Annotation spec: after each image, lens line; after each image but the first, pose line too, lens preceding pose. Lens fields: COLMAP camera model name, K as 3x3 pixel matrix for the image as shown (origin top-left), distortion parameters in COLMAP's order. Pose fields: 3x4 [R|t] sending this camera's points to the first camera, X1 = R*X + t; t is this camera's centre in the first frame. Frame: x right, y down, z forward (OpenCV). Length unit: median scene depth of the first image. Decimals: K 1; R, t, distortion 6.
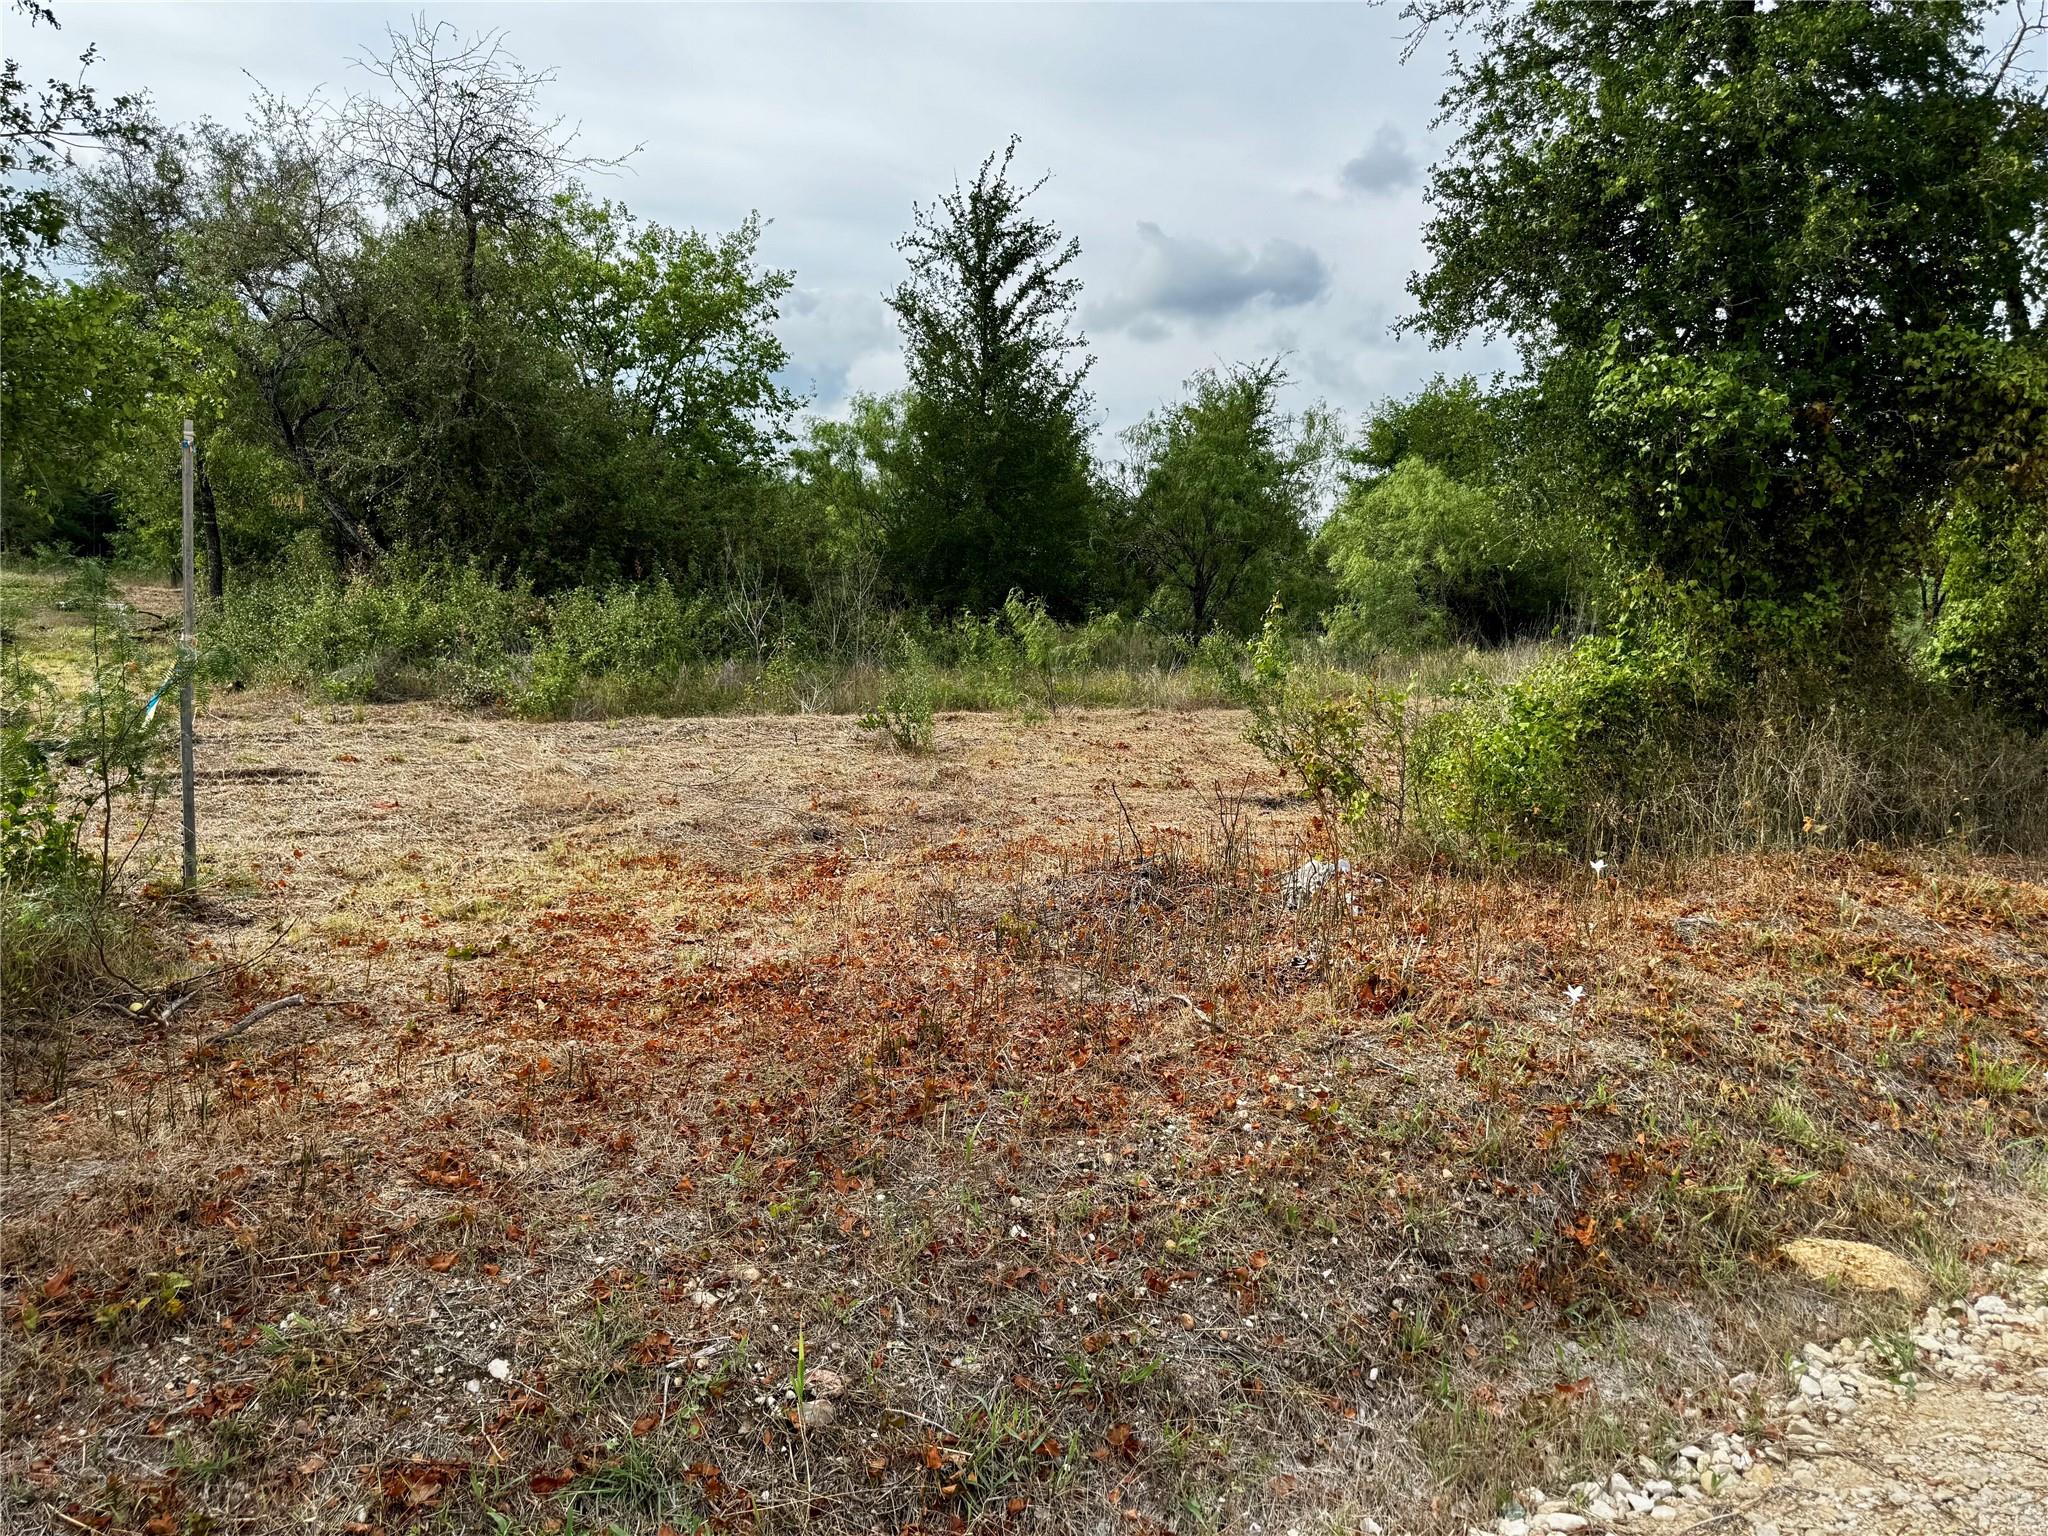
lens RADIAL K [[1430.7, 0, 1023.5], [0, 1430.7, 767.7], [0, 0, 1]] dist [-0.026641, -0.001798]
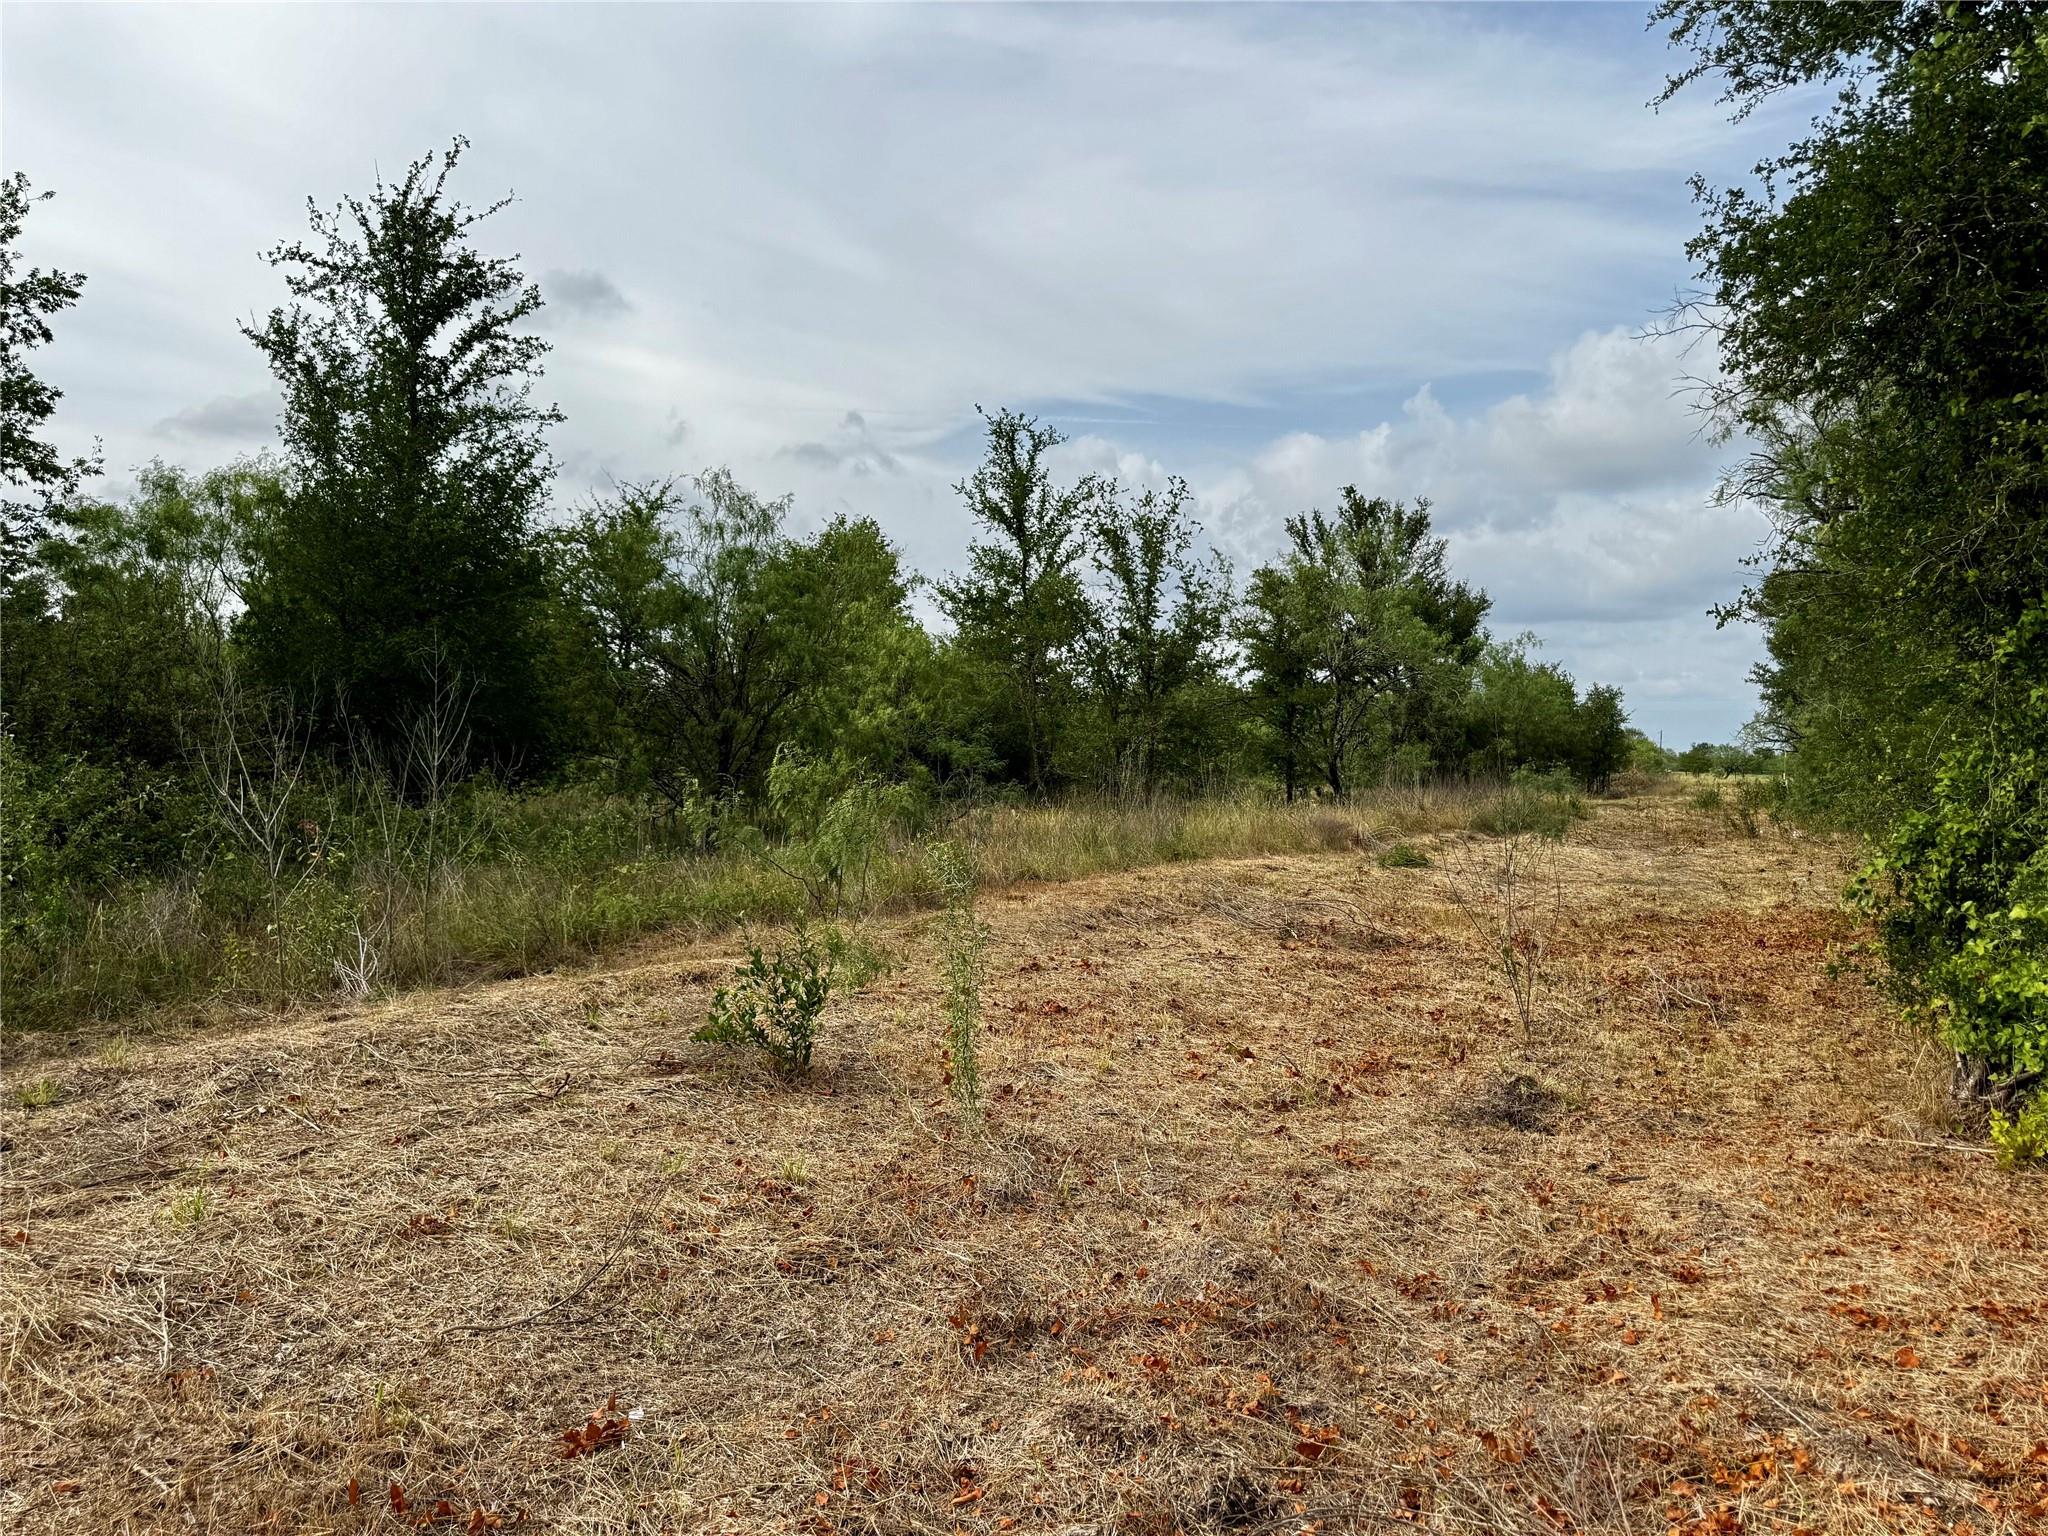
lens RADIAL K [[1430.7, 0, 1024.6], [0, 1430.7, 767.9], [0, 0, 1]] dist [-0.026641, -0.001798]
pose [[0.872332, 0.003418, 0.488903, -0.106852], [0.046547, 0.994853, -0.090007, -0.033264], [-0.486694, 0.101273, 0.867683, 0.237165]]
